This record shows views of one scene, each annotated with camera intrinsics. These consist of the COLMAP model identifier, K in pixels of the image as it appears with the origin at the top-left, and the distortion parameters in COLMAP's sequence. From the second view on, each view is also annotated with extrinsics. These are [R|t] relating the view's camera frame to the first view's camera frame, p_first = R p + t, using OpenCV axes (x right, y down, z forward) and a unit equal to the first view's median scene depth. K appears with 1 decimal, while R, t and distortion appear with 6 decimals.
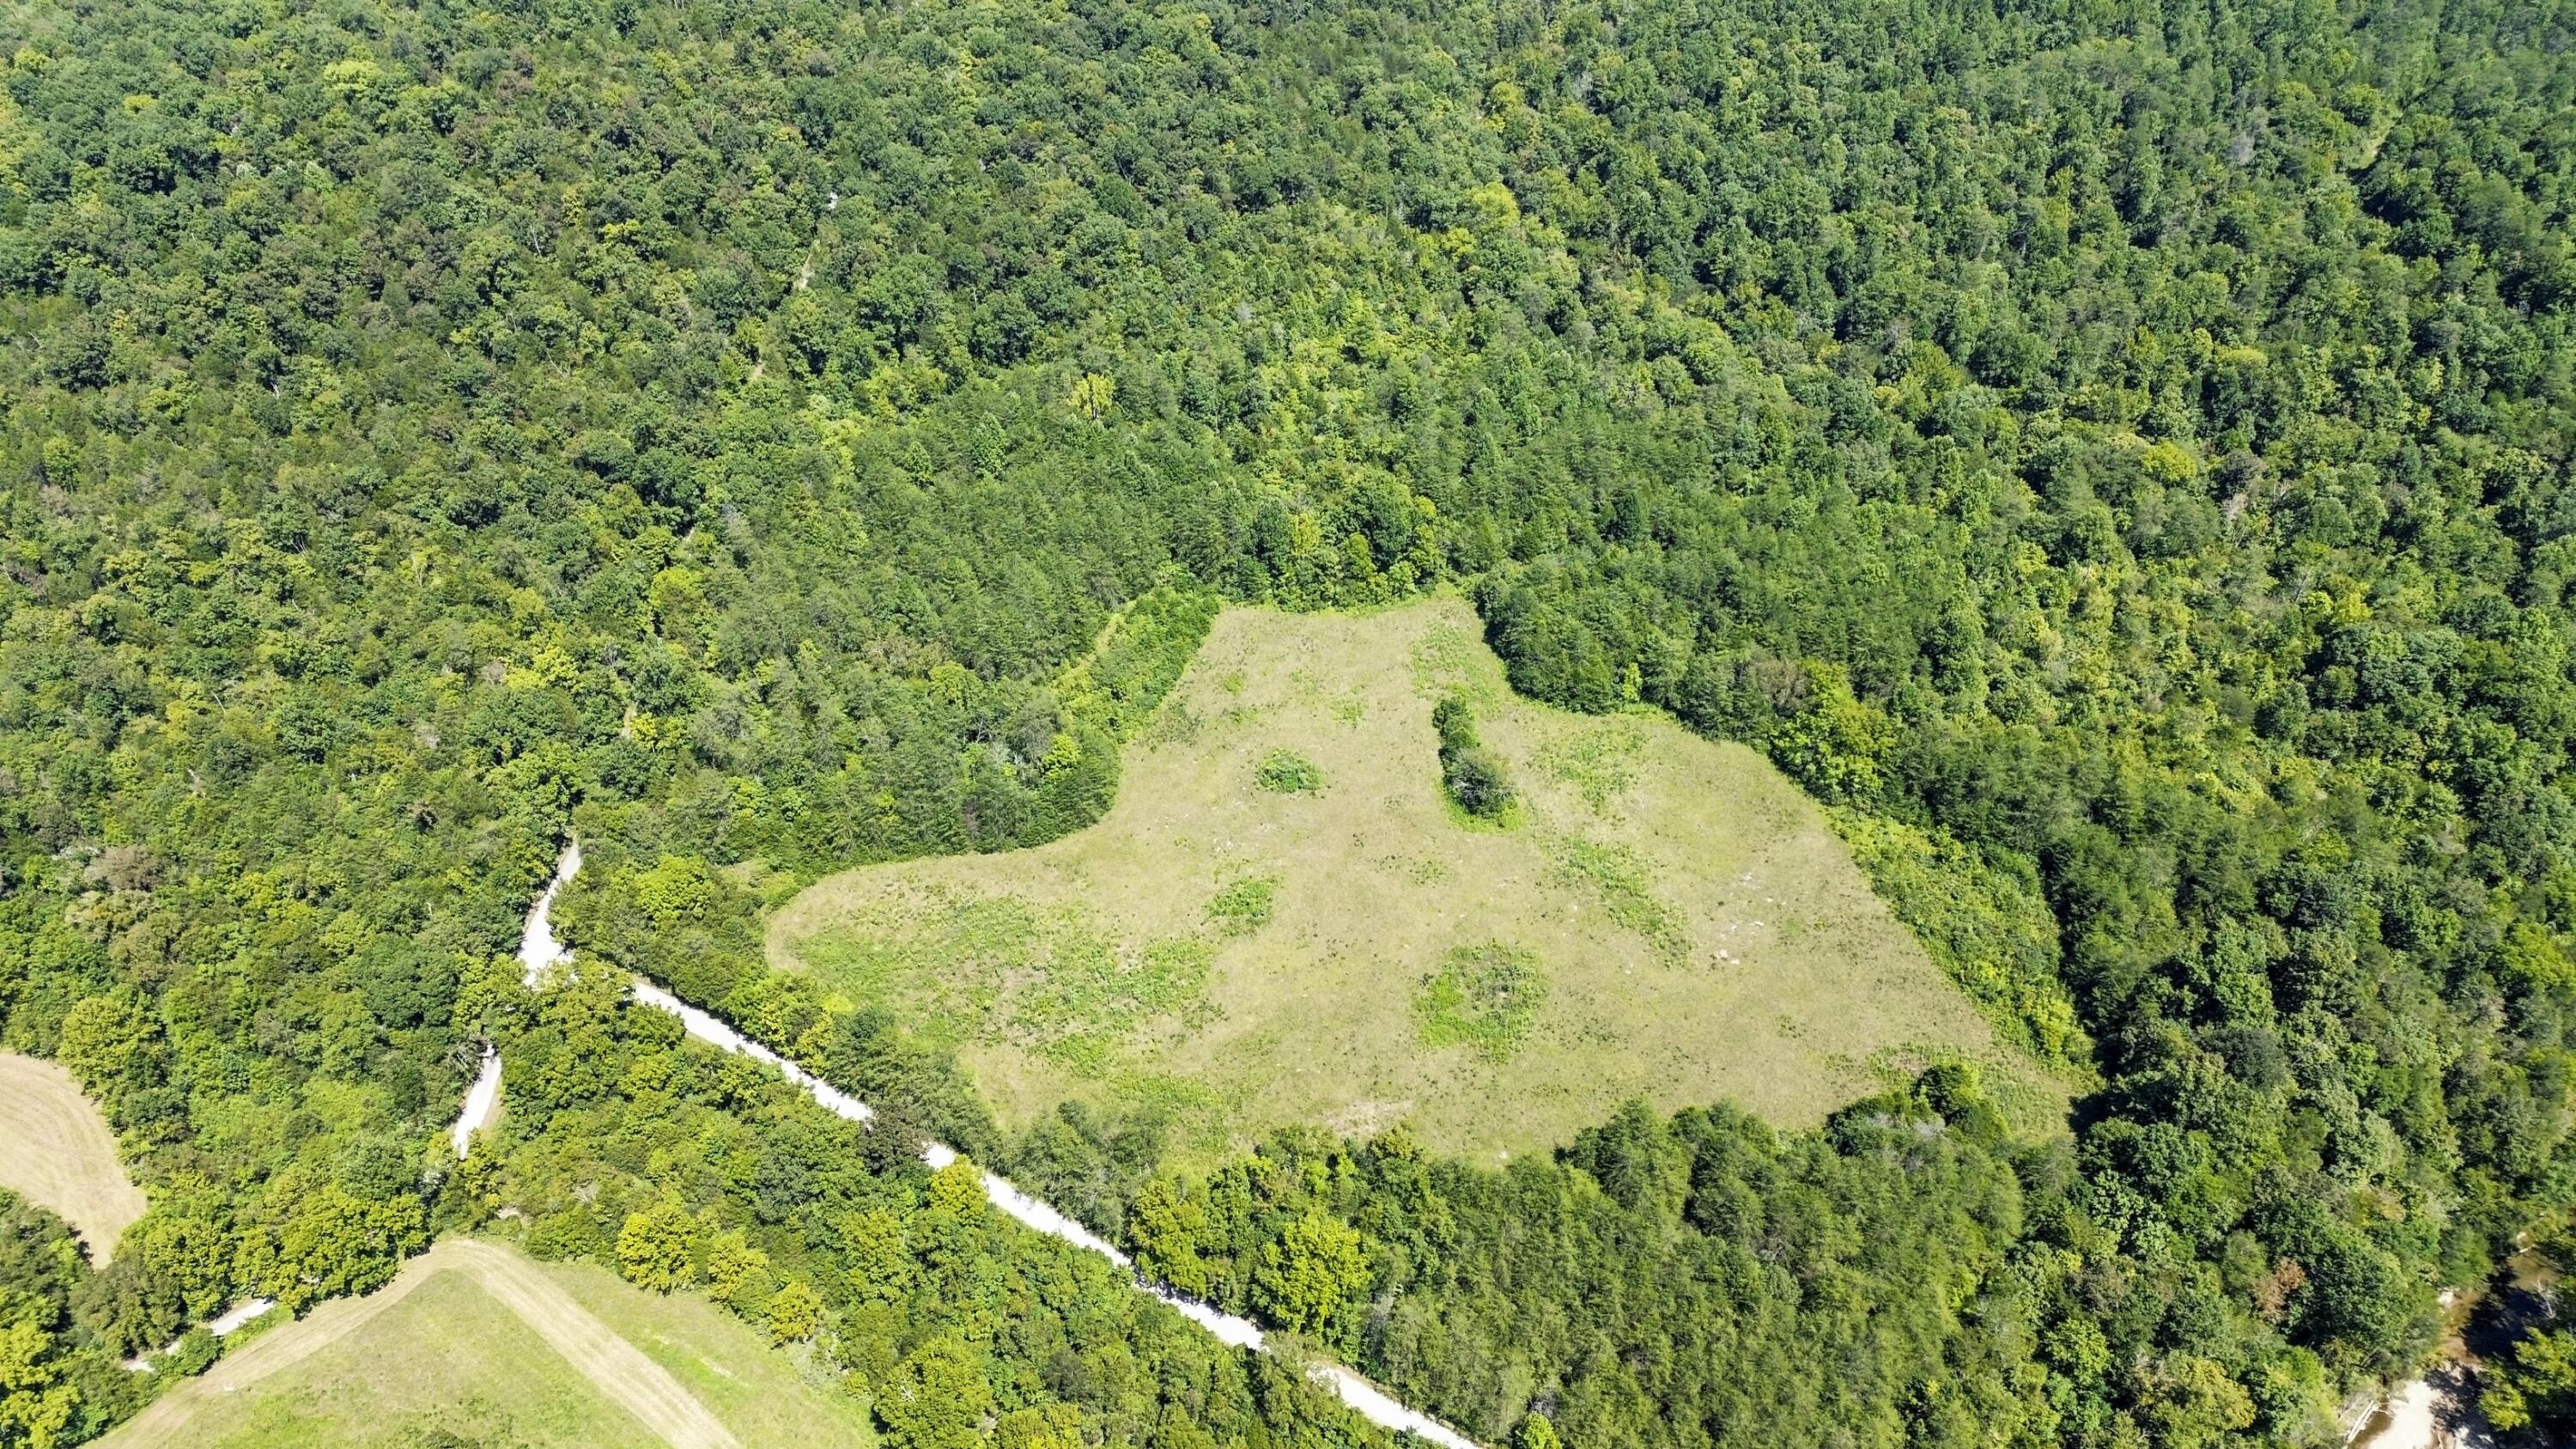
lens RADIAL K [[1823.7, 0, 1289.3], [0, 1823.7, 711.5], [0, 0, 1]] dist [0.089946, -0.091025]
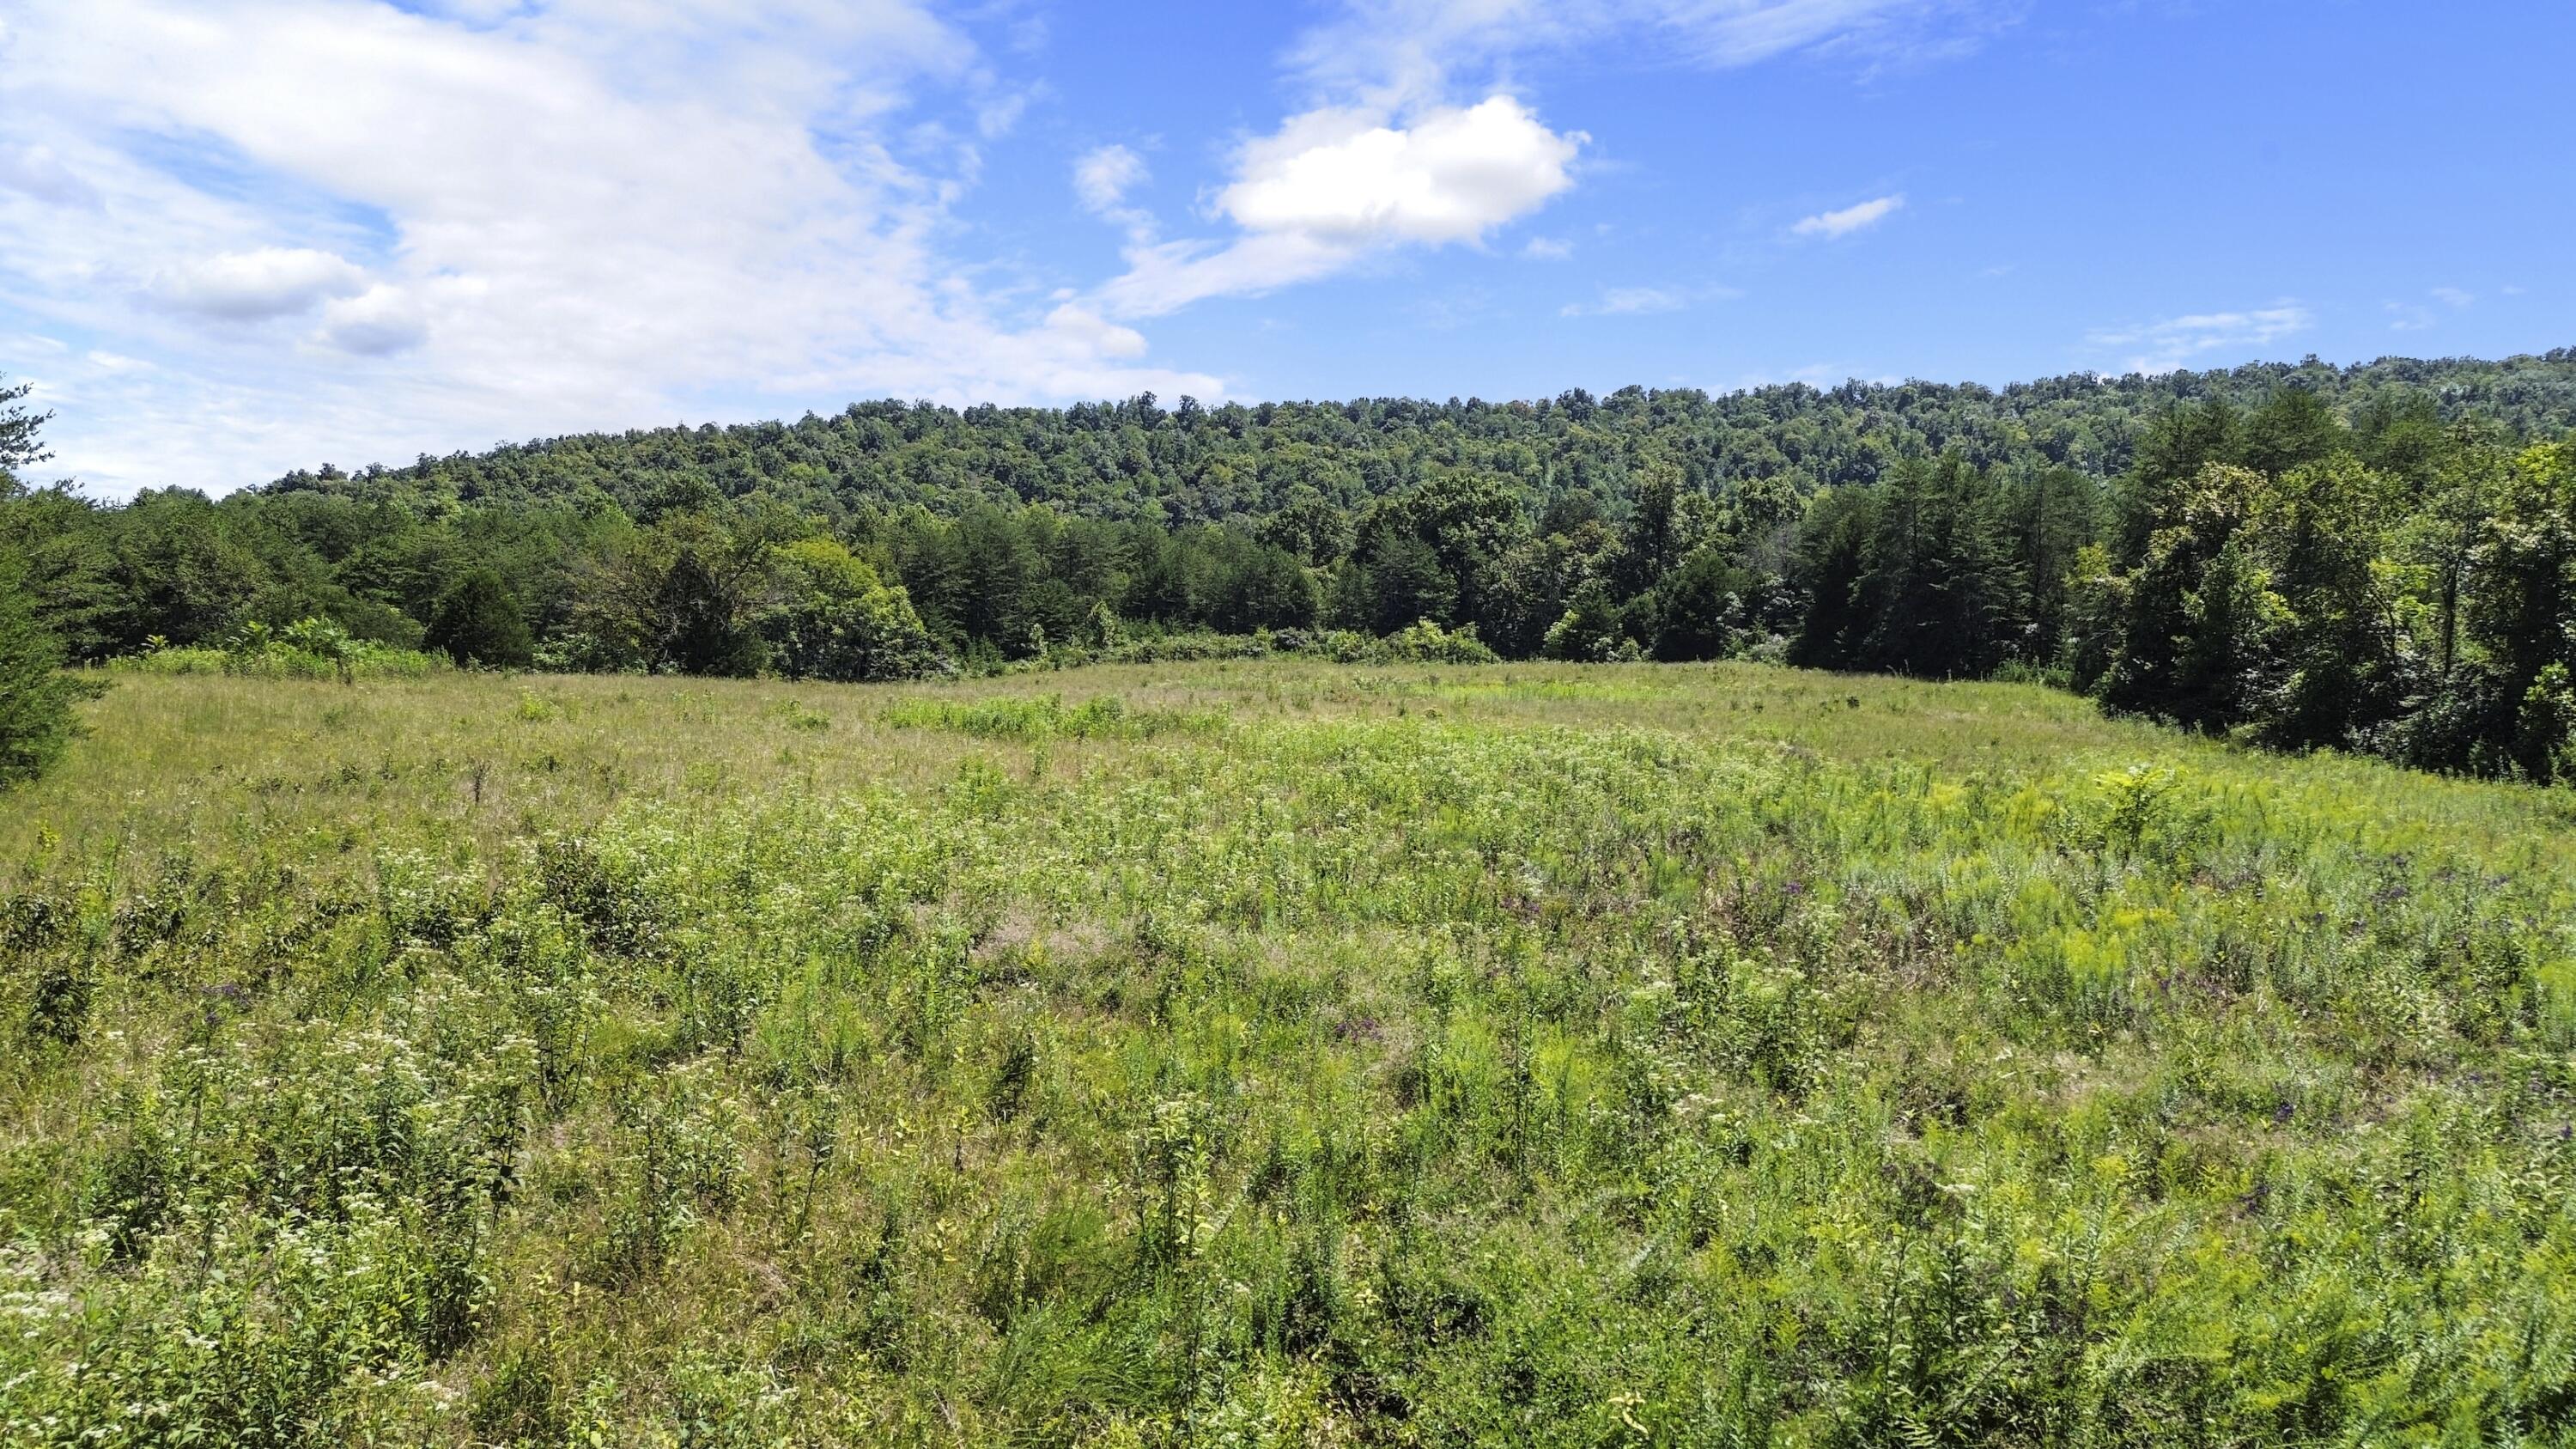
lens RADIAL K [[1816.0, 0, 1288.0], [0, 1816.0, 724.5], [0, 0, 1]] dist [0.096843, -0.099295]
pose [[-0.020334, -0.034469, 0.999199, -0.215746], [0.631403, 0.774445, 0.039565, 0.102334], [-0.775188, 0.631702, 0.006016, 0.847698]]
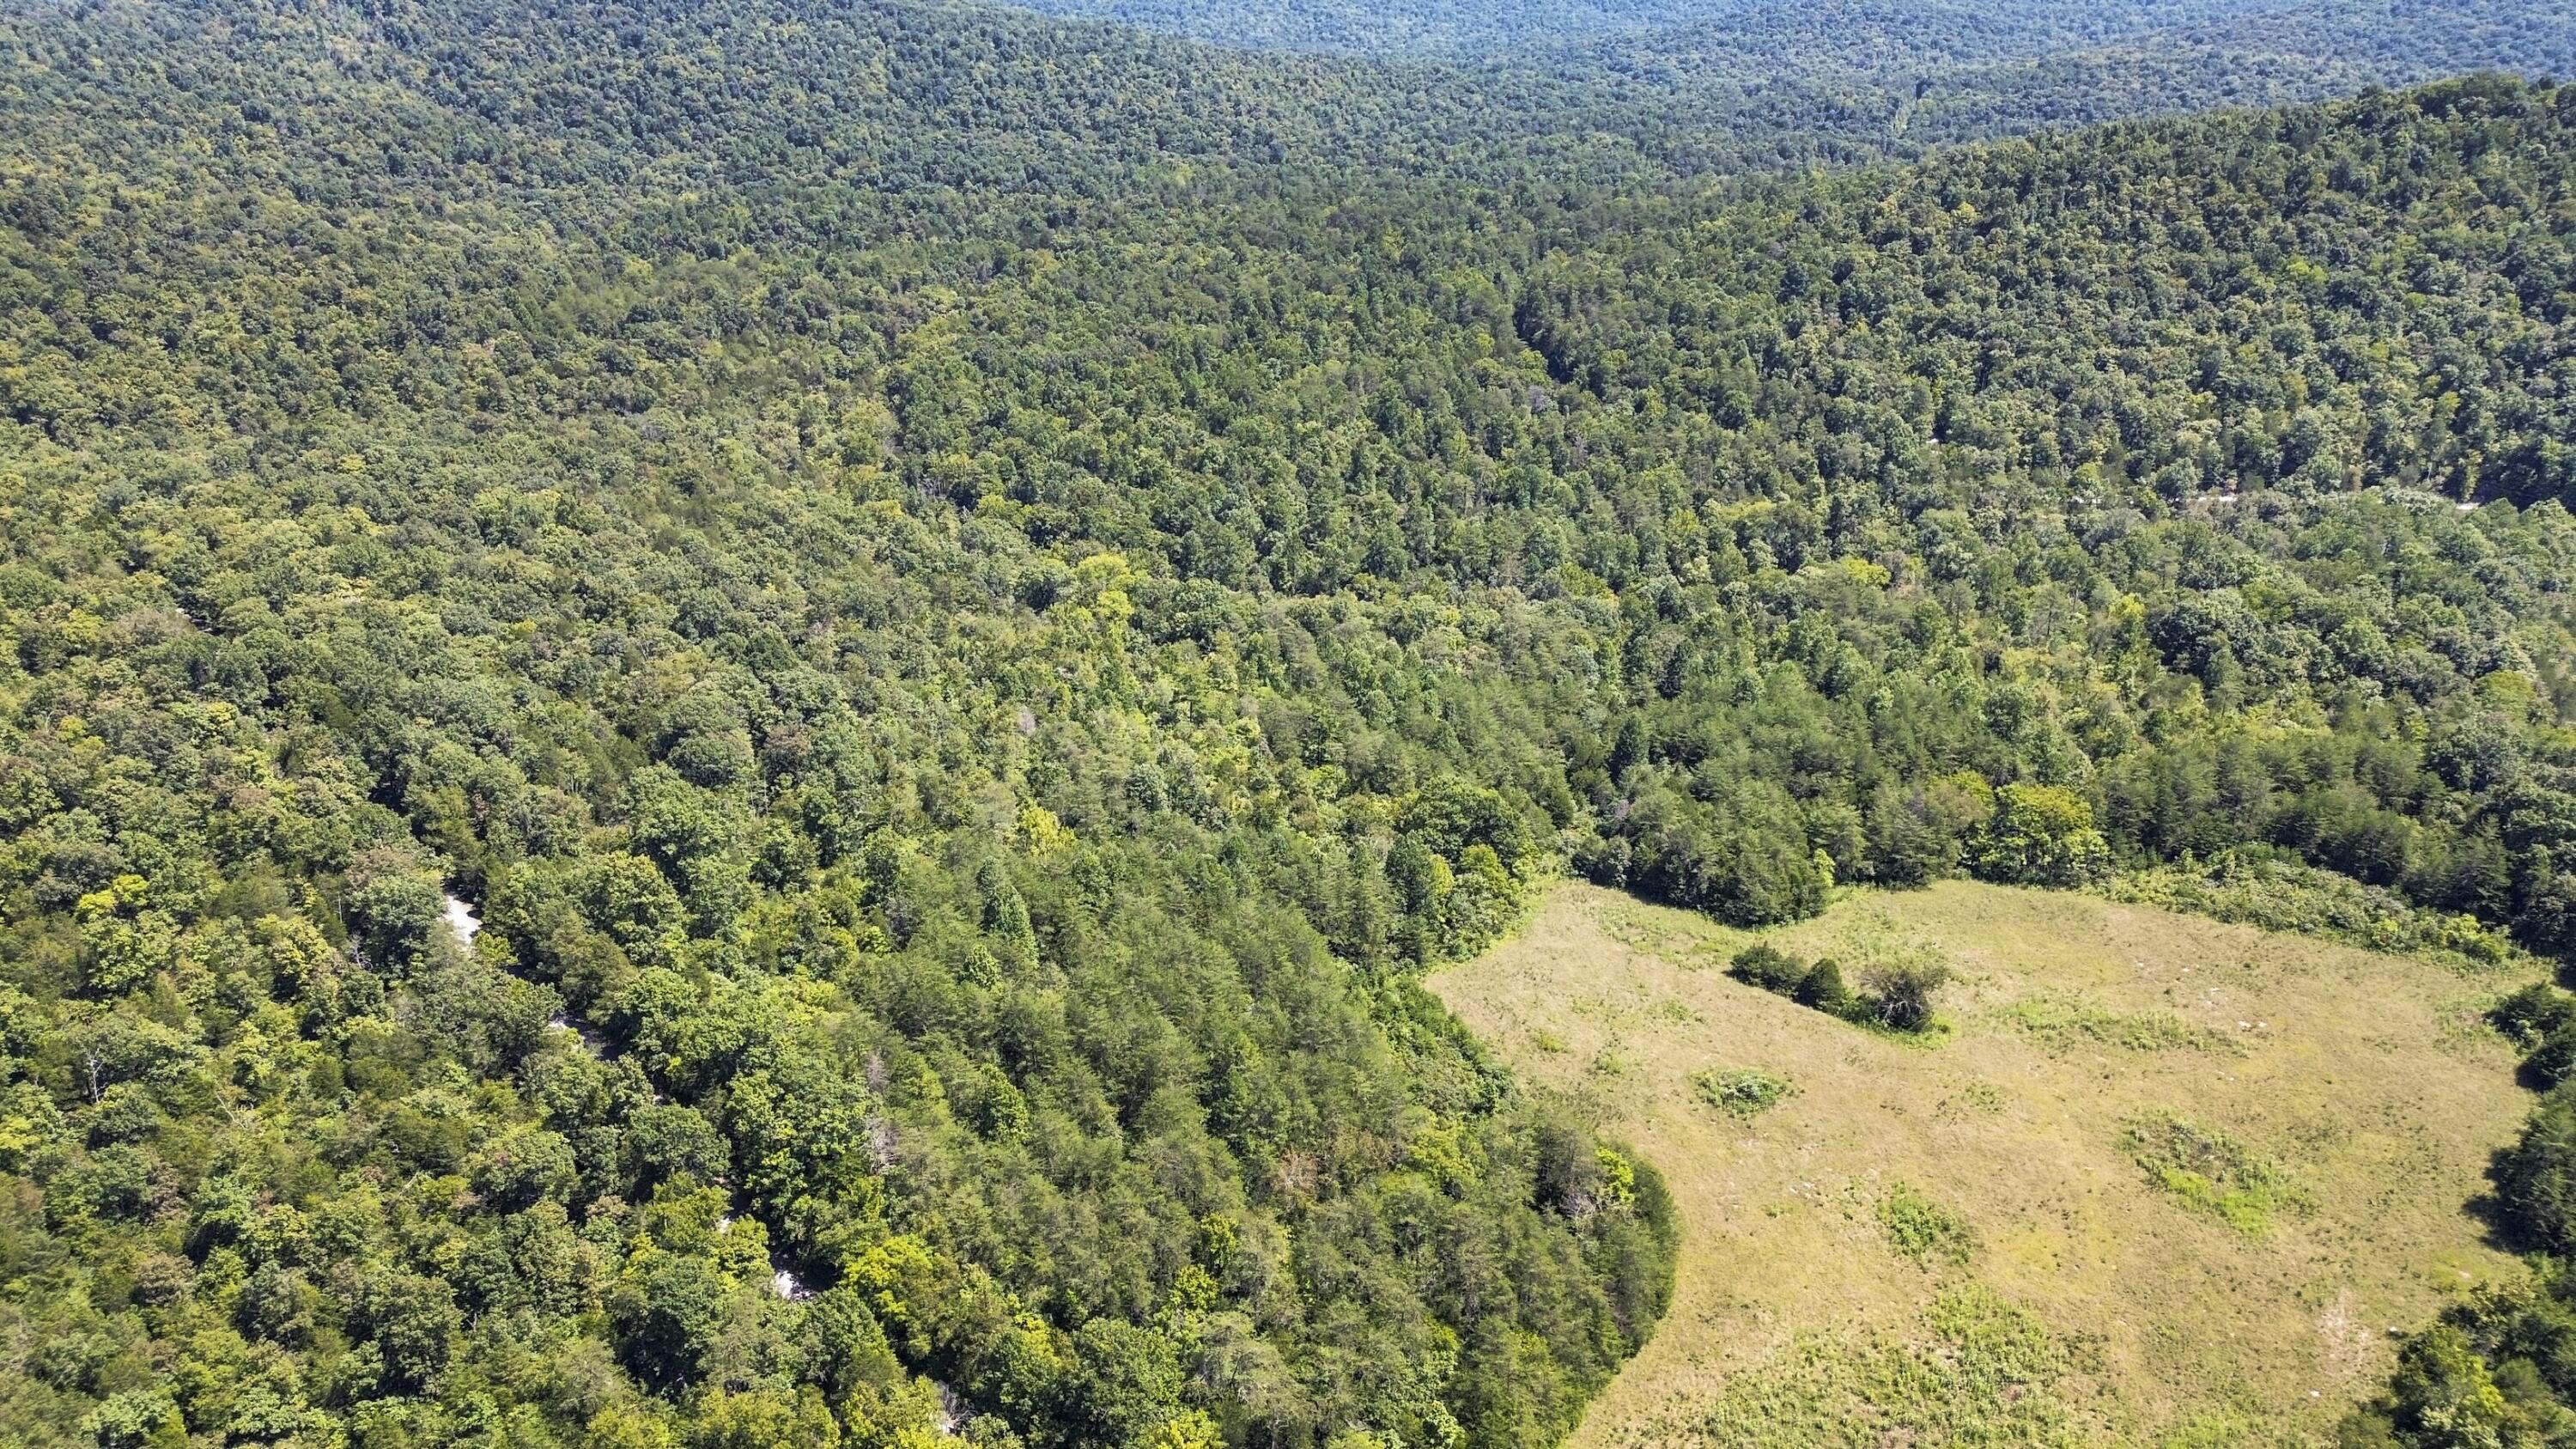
lens RADIAL K [[1823.7, 0, 1289.3], [0, 1823.7, 711.5], [0, 0, 1]] dist [0.089946, -0.091025]
pose [[0.710321, -0.278314, 0.646518, -0.566768], [0.446220, 0.888405, -0.107813, -0.104592], [-0.544364, 0.365071, 0.755243, 0.416982]]
